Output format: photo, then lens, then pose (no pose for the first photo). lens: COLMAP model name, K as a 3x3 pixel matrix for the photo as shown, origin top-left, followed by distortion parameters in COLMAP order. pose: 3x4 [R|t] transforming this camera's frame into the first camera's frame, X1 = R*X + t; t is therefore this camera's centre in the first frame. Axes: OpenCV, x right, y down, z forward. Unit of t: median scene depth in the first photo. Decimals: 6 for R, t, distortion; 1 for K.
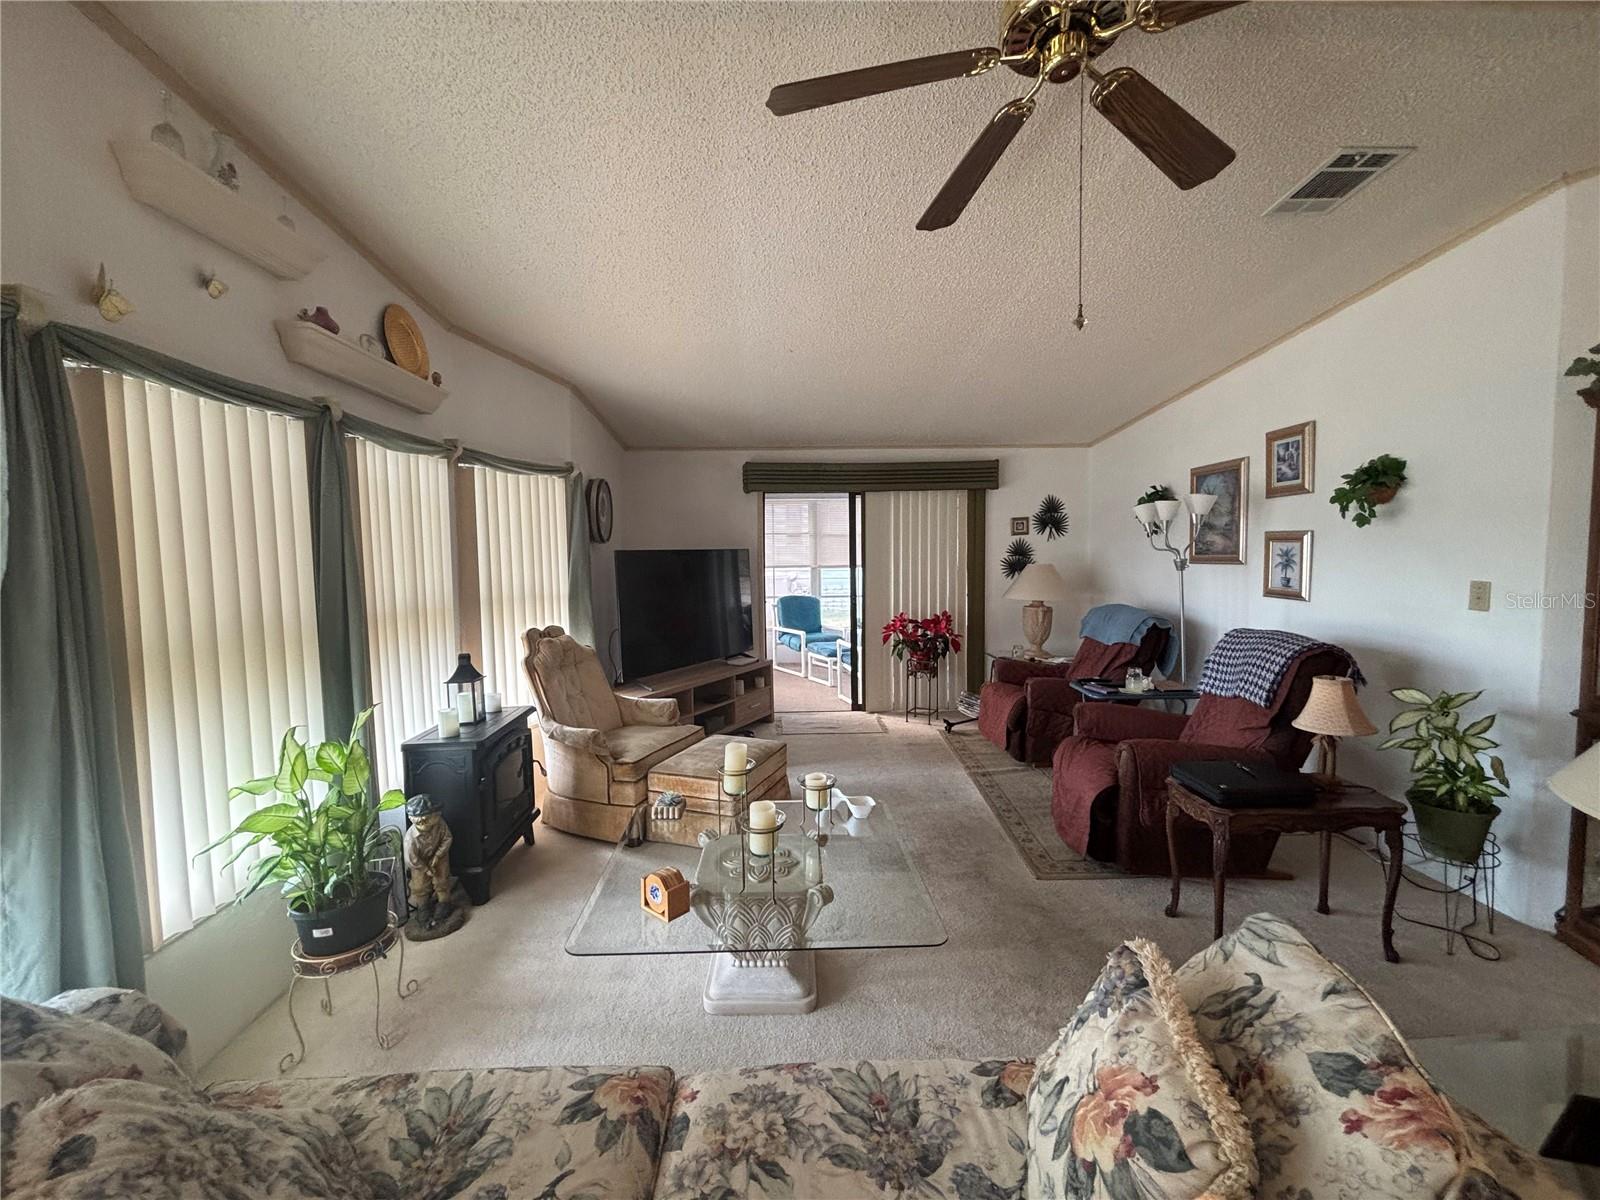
lens RADIAL K [[648.4, 0, 799.4], [0, 648.4, 599.8], [0, 0, 1]] dist [-0.003389, -0.000112]
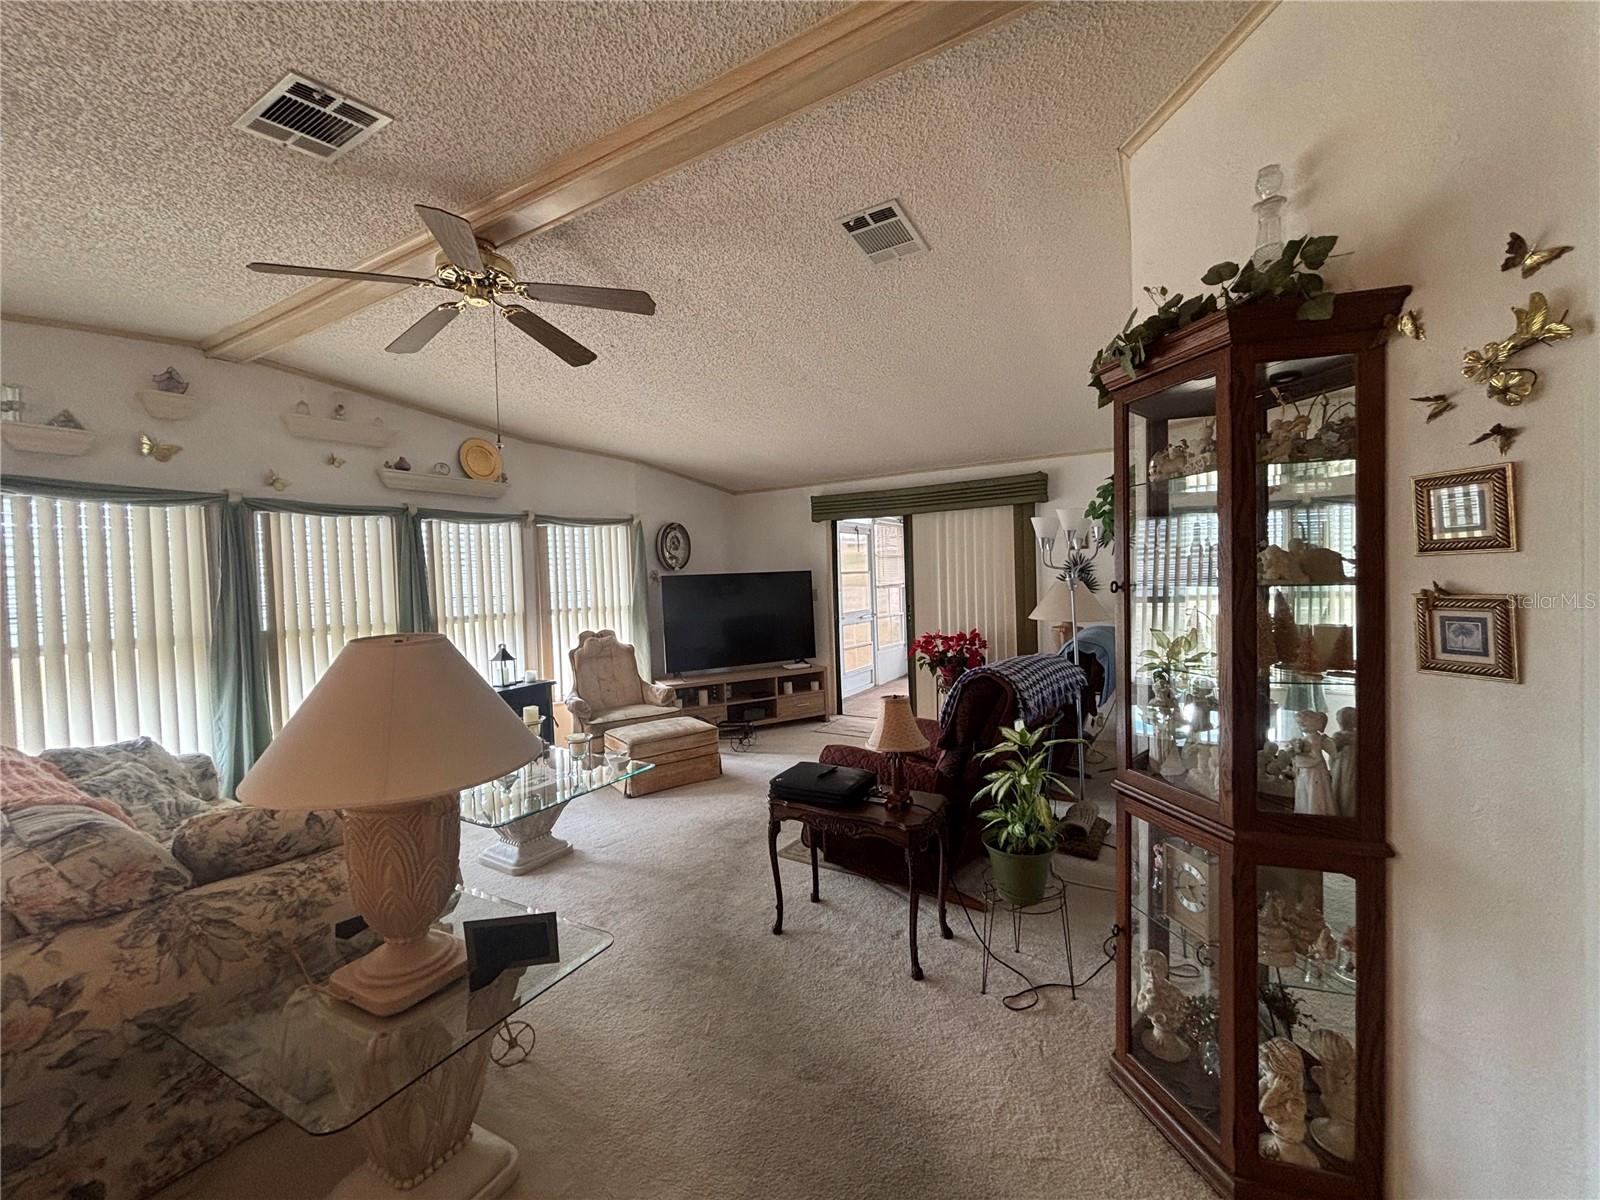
lens RADIAL K [[648.4, 0, 810.1], [0, 648.4, 600.2], [0, 0, 1]] dist [-0.003389, -0.000112]
pose [[0.844416, 0.005636, -0.535659, 0.728789], [-0.015536, 0.999782, -0.013972, -0.011423], [0.535463, 0.020120, 0.844319, 0.019273]]
